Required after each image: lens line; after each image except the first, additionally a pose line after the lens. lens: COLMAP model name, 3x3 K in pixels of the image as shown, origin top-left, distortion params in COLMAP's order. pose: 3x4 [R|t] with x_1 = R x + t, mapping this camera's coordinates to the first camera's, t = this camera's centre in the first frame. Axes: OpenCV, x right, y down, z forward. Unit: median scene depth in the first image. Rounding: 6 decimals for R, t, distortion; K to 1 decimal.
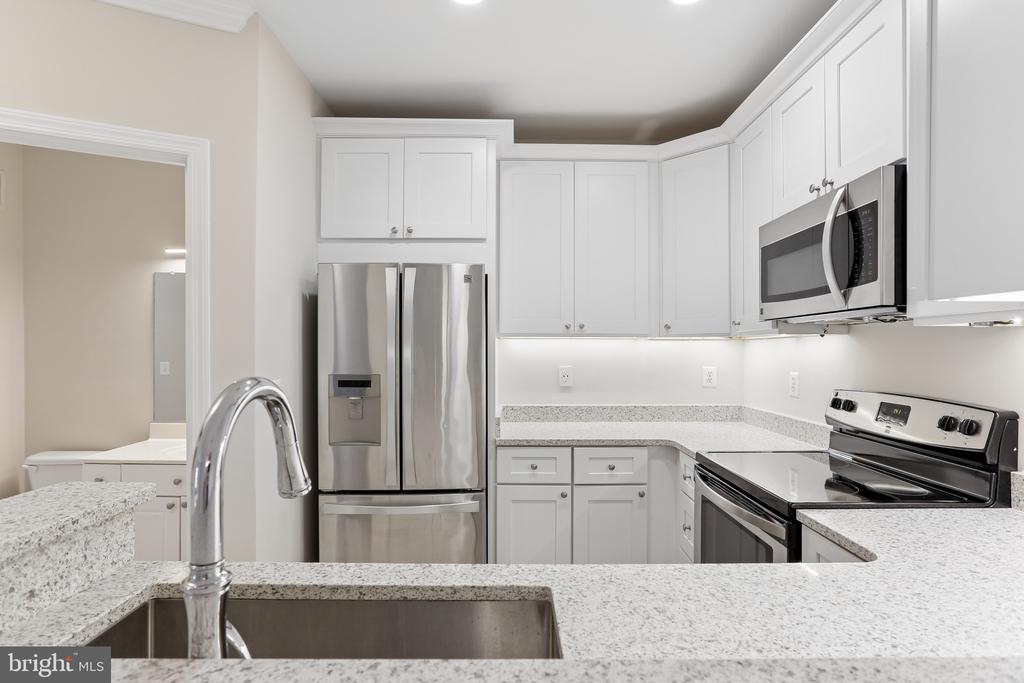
lens RADIAL K [[539.7, 0, 499.1], [0, 539.7, 348.5], [0, 0, 1]] dist [-0.005141, -0.000300]
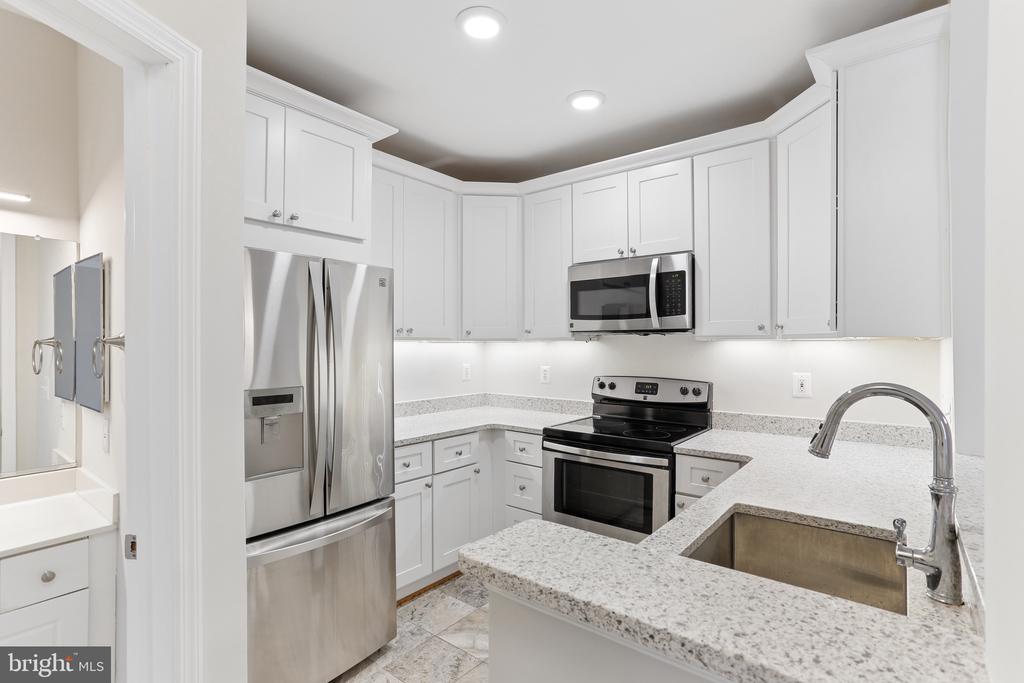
lens RADIAL K [[511.9, 0, 518.8], [0, 511.9, 343.8], [0, 0, 1]] dist [-0.043260, 0.024697]
pose [[0.622827, -0.001293, 0.782359, -0.573807], [-0.000063, 0.999999, 0.001703, -0.017904], [-0.782360, -0.001109, 0.622826, 0.212746]]
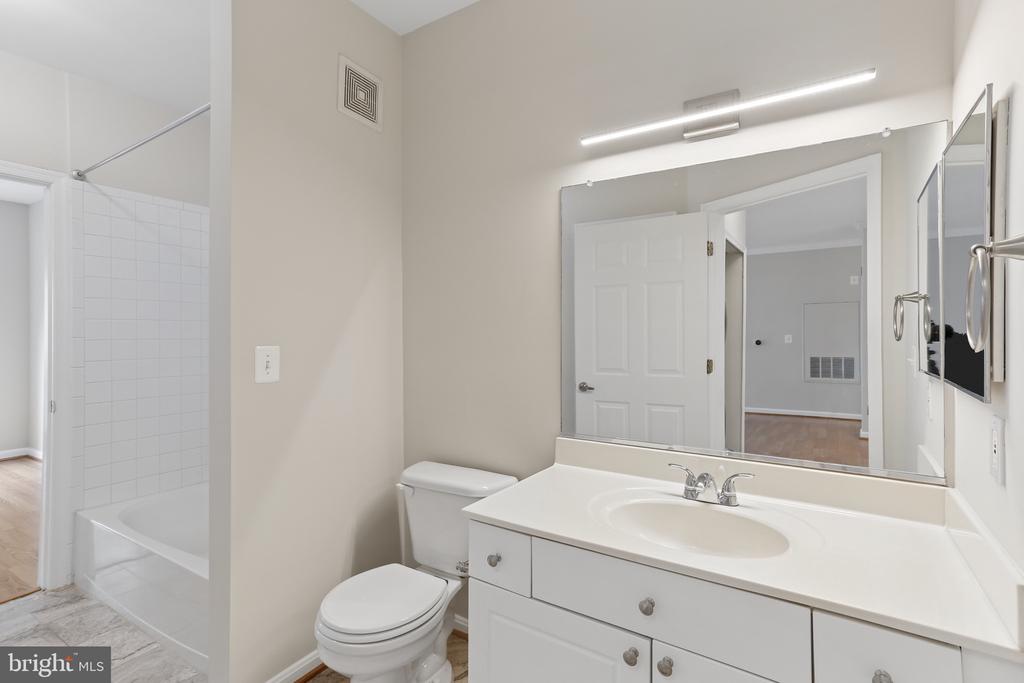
lens RADIAL K [[511.9, 0, 504.3], [0, 511.9, 335.2], [0, 0, 1]] dist [-0.043260, 0.024697]
pose [[0.842412, -0.002168, -0.538830, -0.486551], [0.003407, 0.999993, 0.001304, 0.028461], [0.538824, -0.002934, 0.842413, 0.610631]]
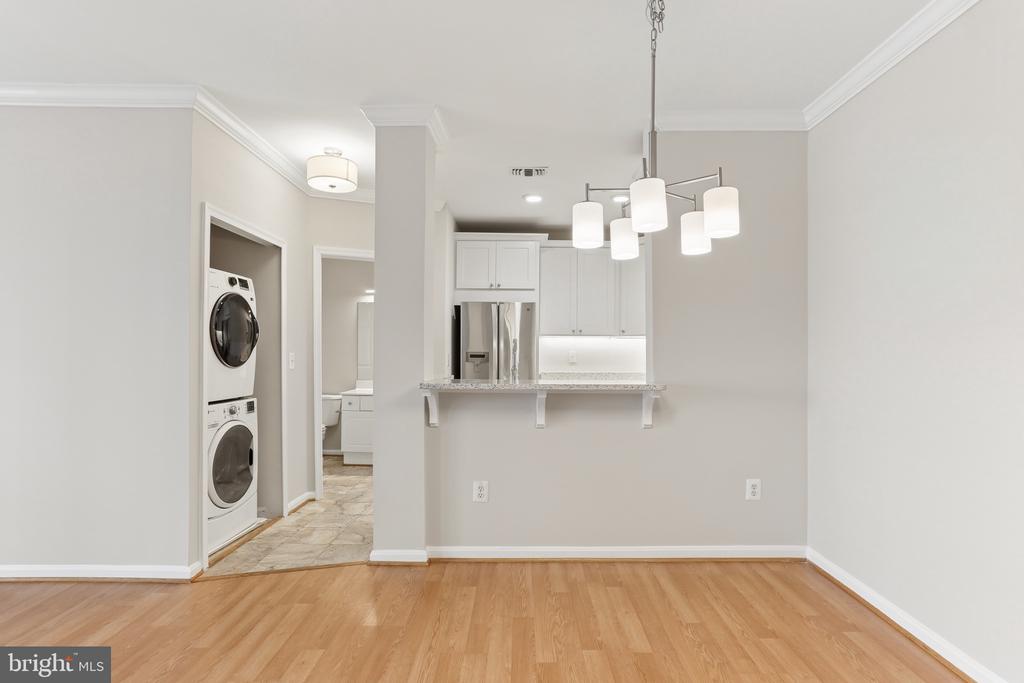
lens RADIAL K [[511.9, 0, 512.2], [0, 511.9, 356.0], [0, 0, 1]] dist [-0.043260, 0.024697]
pose [[0.999996, 0.002828, -0.000388, -0.111425], [-0.002825, 0.999974, 0.006652, 0.044770], [0.000407, -0.006651, 0.999978, -0.995645]]
